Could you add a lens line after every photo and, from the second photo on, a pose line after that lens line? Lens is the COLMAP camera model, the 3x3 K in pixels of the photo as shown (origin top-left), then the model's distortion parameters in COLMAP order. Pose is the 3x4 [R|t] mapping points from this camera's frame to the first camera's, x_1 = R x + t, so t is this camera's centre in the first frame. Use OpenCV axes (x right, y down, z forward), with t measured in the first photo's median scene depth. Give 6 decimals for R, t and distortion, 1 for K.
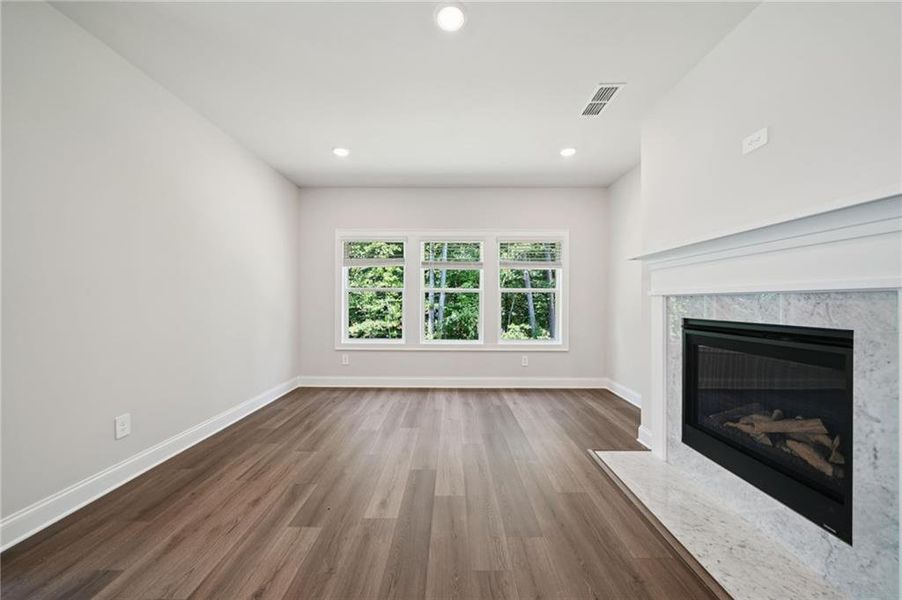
lens RADIAL K [[323.1, 0, 449.5], [0, 323.1, 302.3], [0, 0, 1]] dist [0.002502, 0.000390]
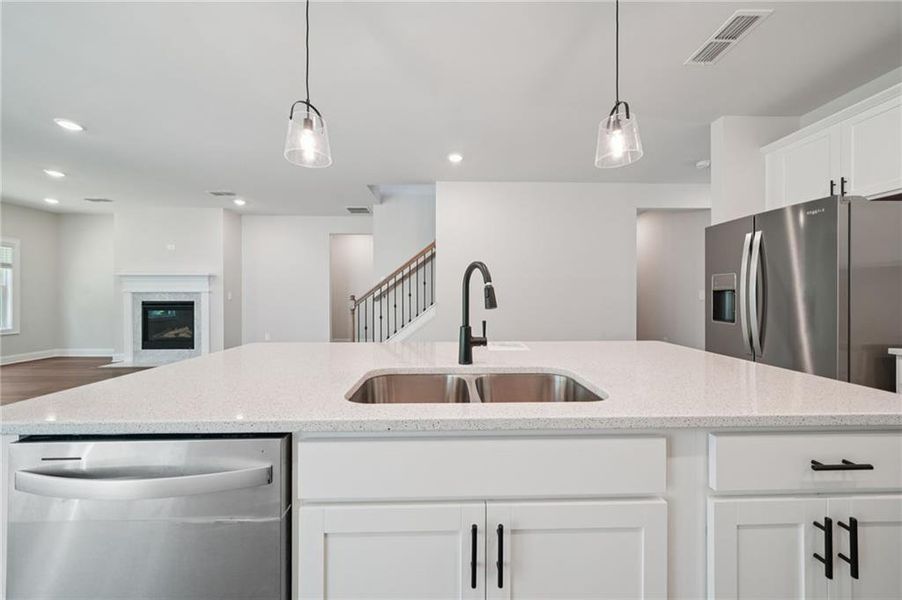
lens RADIAL K [[323.1, 0, 449.1], [0, 323.1, 295.0], [0, 0, 1]] dist [0.002502, 0.000390]
pose [[0.007369, 0.002832, 0.999969, -1.587053], [0.007739, 0.999966, -0.002889, 0.022079], [-0.999943, 0.007760, 0.007347, -1.265436]]
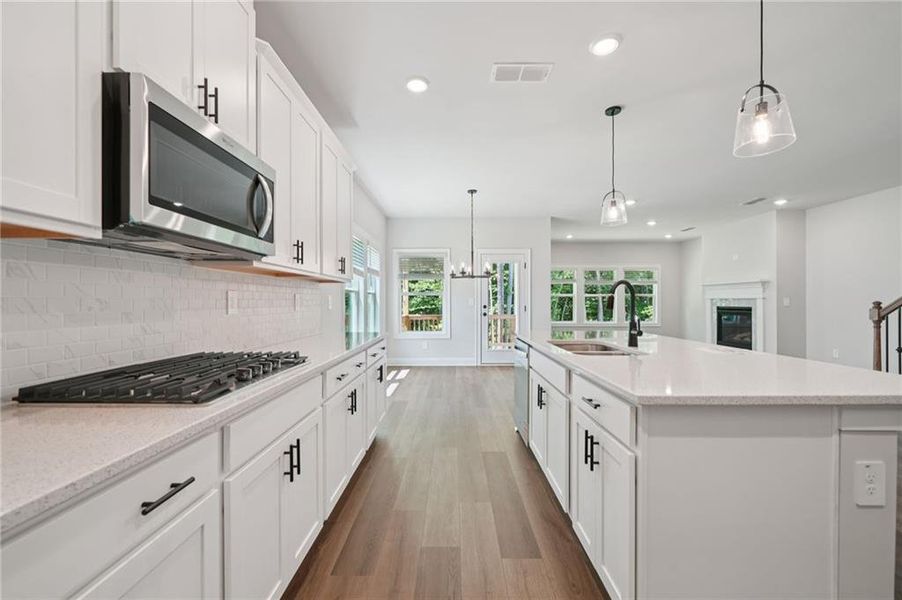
lens RADIAL K [[361.1, 0, 453.7], [0, 361.1, 302.7], [0, 0, 1]] dist [-0.007782, -0.000099]
pose [[0.999479, 0.005296, -0.031854, -1.411316], [-0.005379, 0.999982, -0.002505, 0.030748], [0.031840, 0.002675, 0.999489, -2.108213]]
